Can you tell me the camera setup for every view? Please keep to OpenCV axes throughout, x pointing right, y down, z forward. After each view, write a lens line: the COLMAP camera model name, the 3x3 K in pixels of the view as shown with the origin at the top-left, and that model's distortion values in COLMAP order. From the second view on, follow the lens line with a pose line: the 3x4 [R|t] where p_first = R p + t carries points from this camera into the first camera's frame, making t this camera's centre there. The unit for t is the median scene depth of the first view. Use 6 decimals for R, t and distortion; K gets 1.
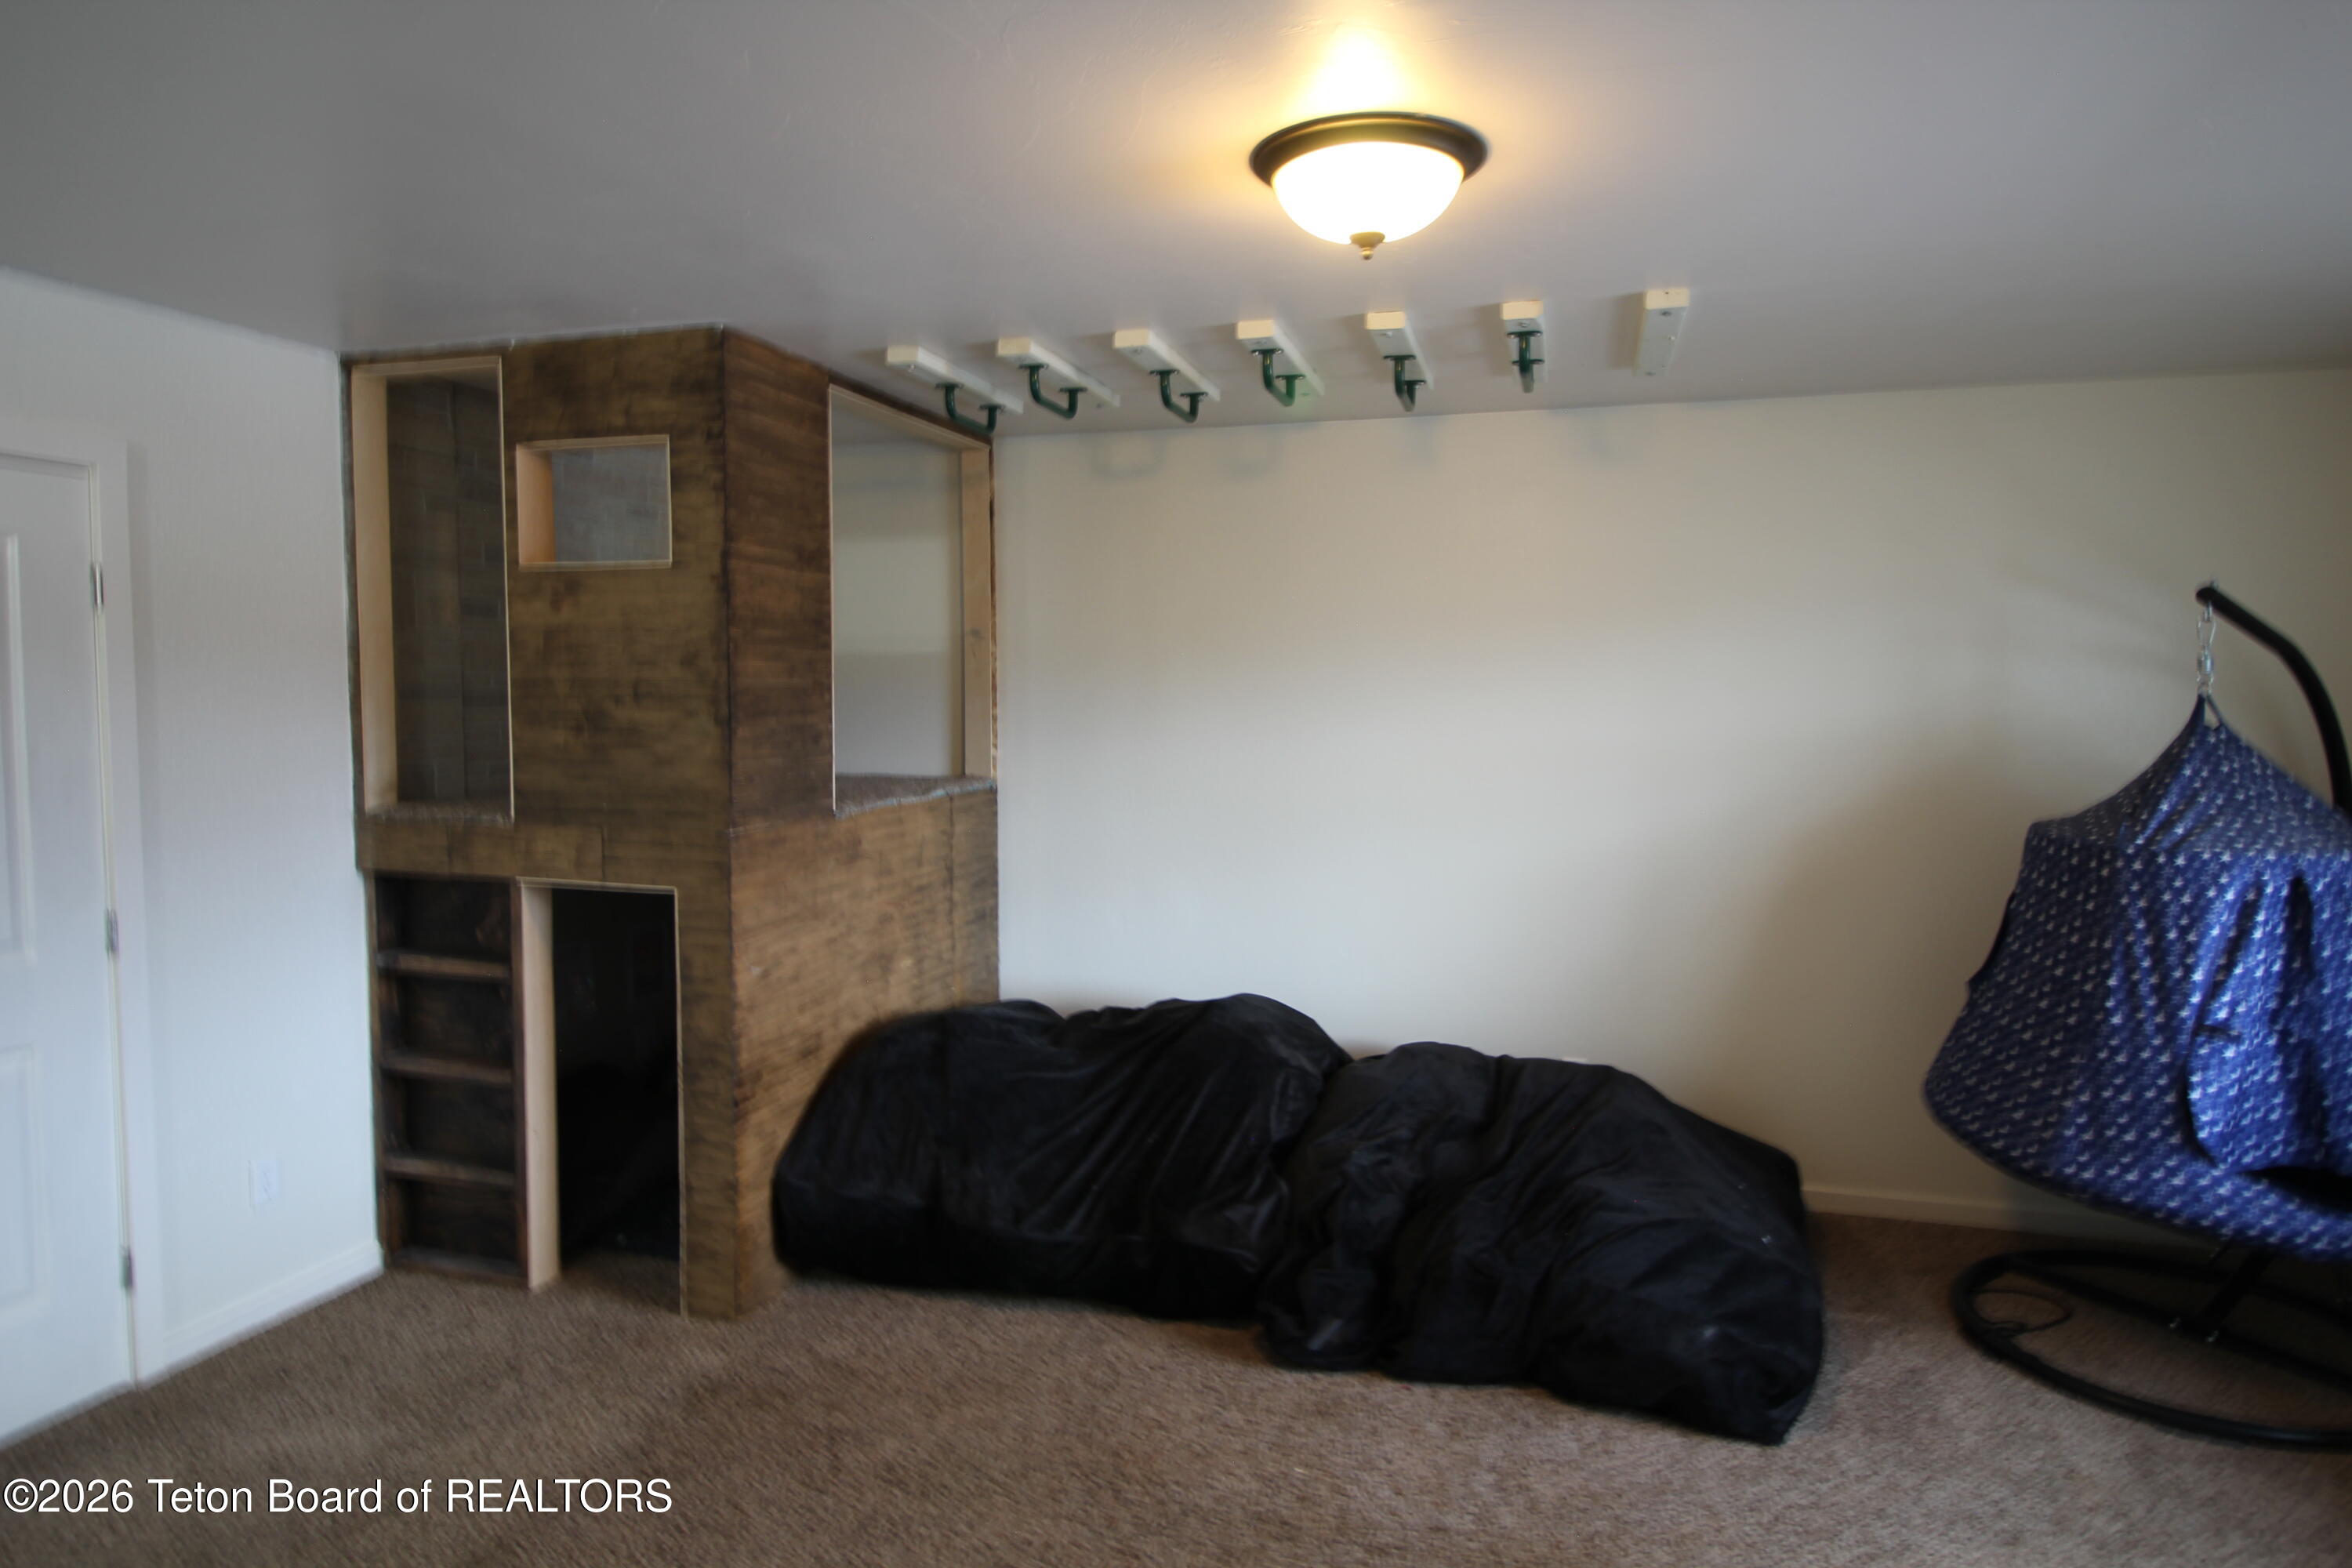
lens RADIAL K [[1332.1, 0, 1178.4], [0, 1332.1, 772.7], [0, 0, 1]] dist [-0.002862, -0.000822]
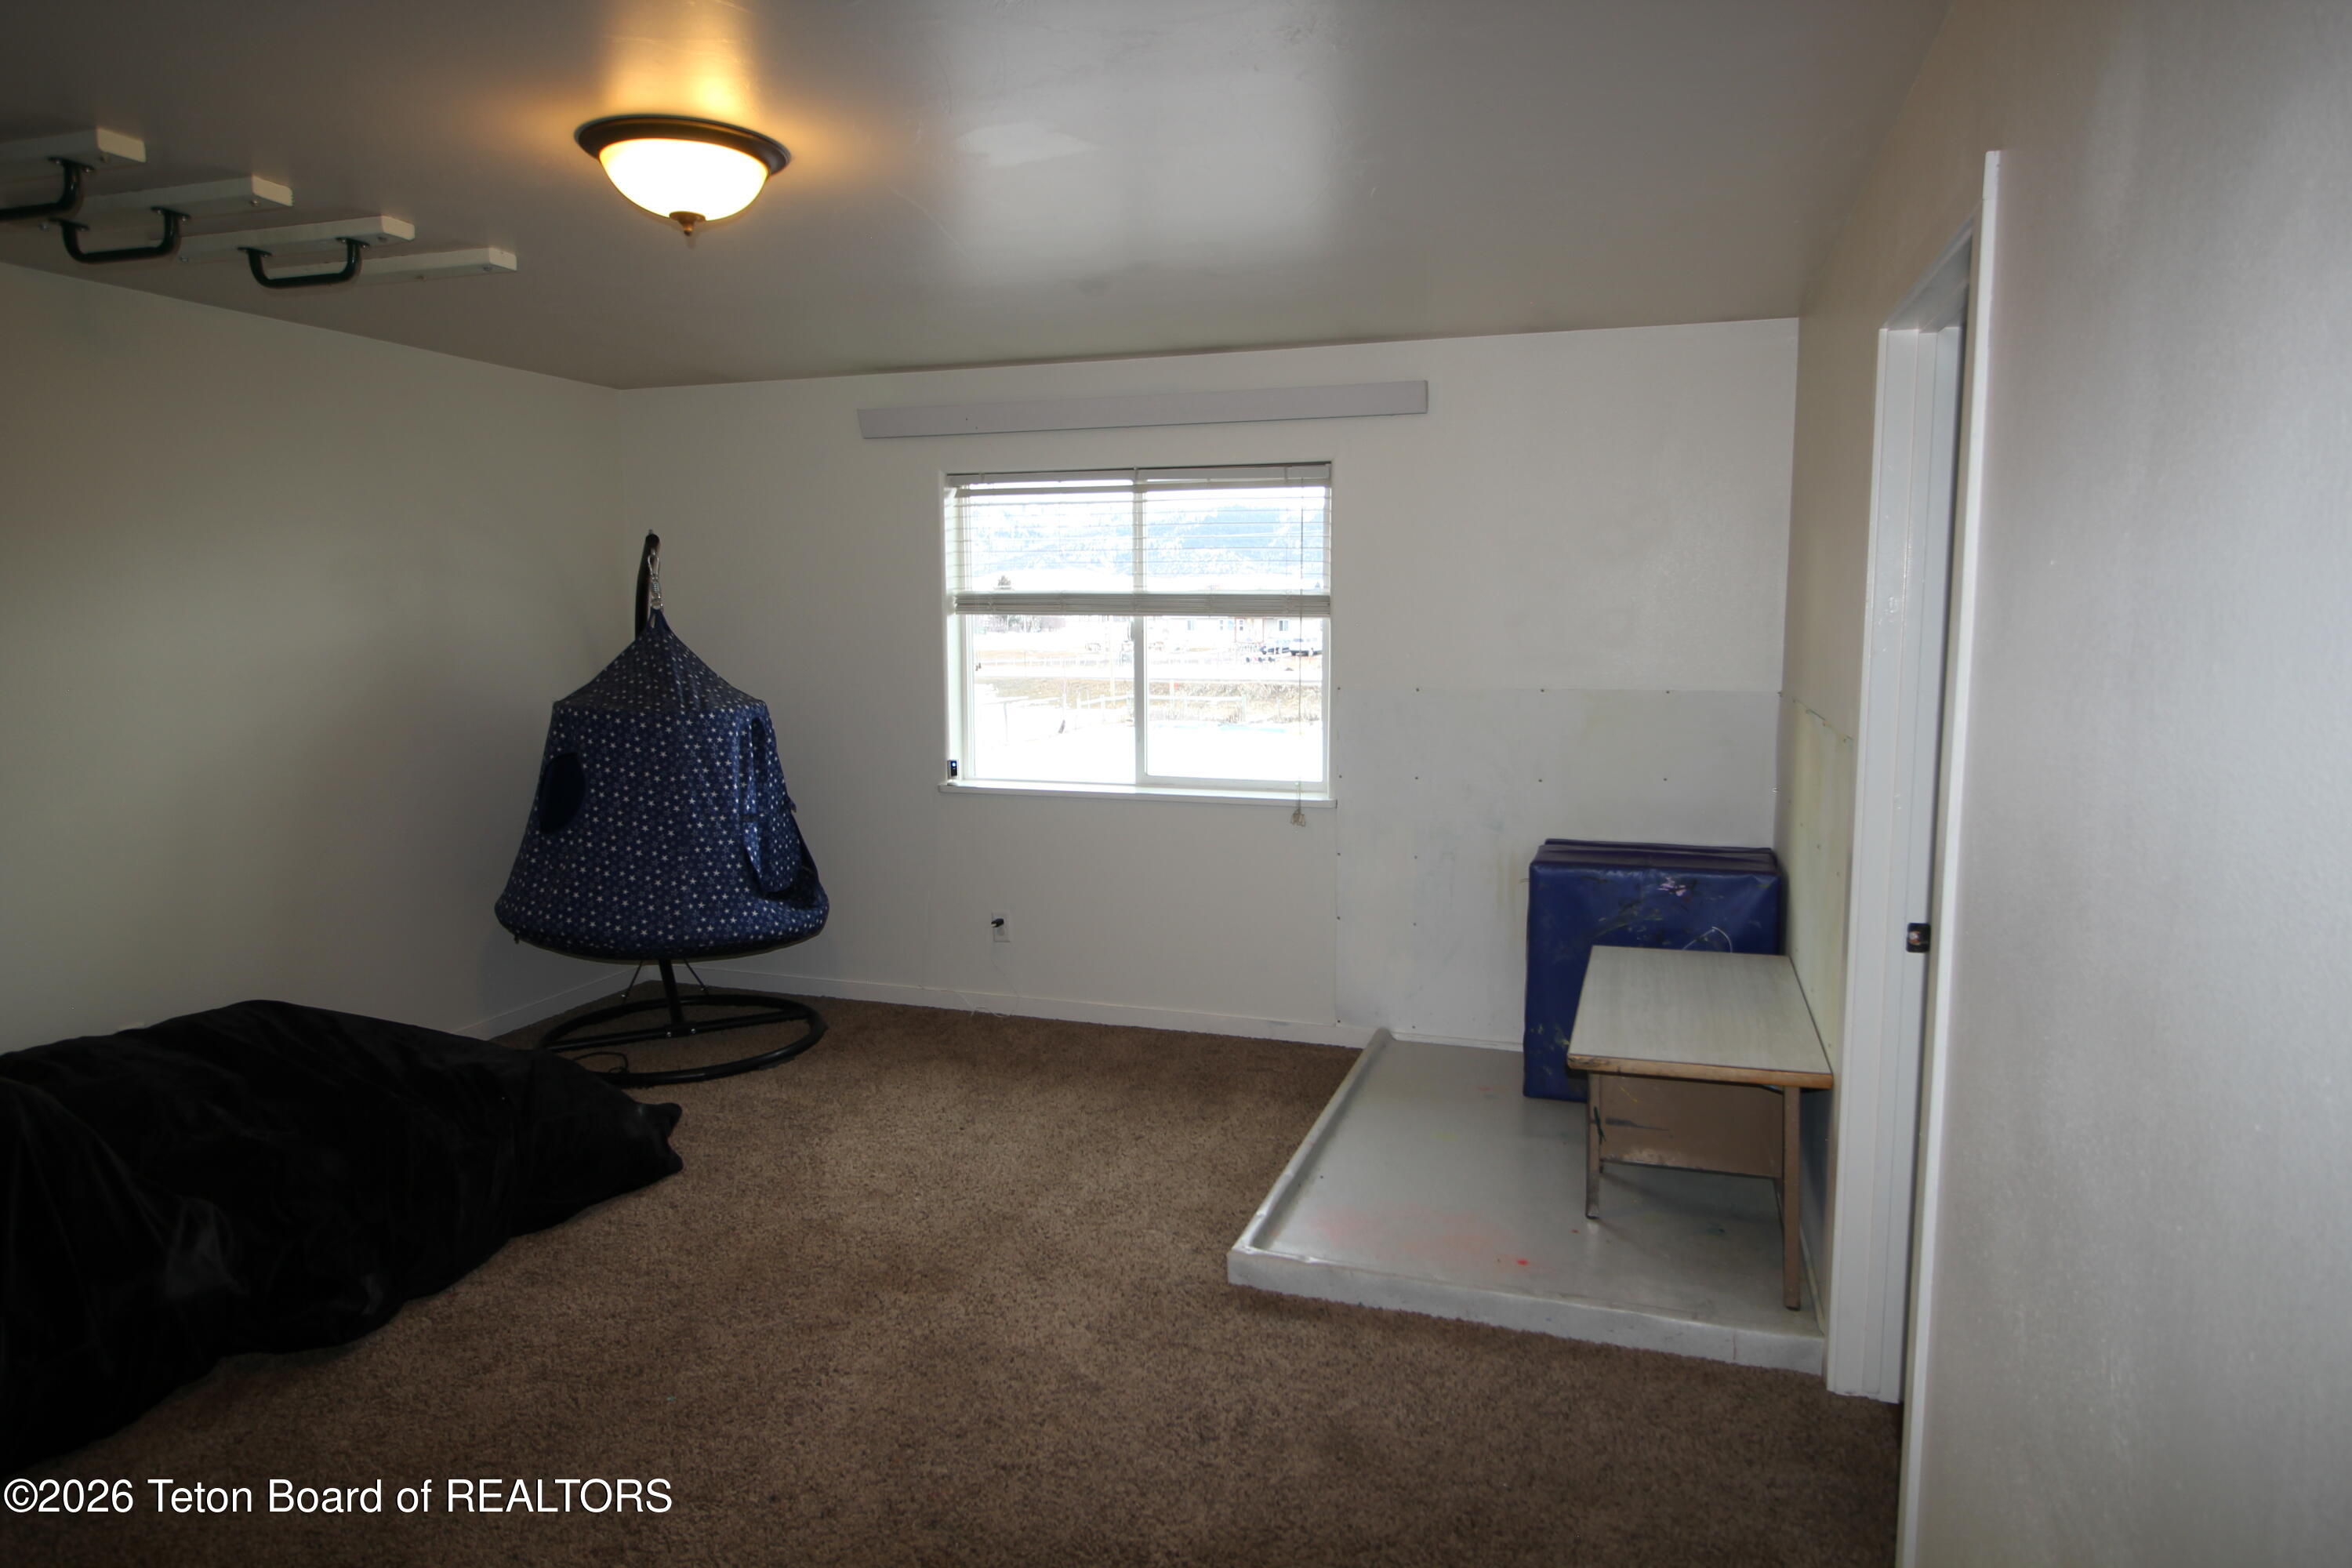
lens RADIAL K [[1409.4, 0, 1179.6], [0, 1409.4, 788.2], [0, 0, 1]] dist [0.002382, 0.000397]
pose [[0.030669, -0.122944, 0.991940, -0.850284], [0.057350, 0.990988, 0.121053, -0.017384], [-0.997883, 0.053175, 0.037444, 0.397138]]
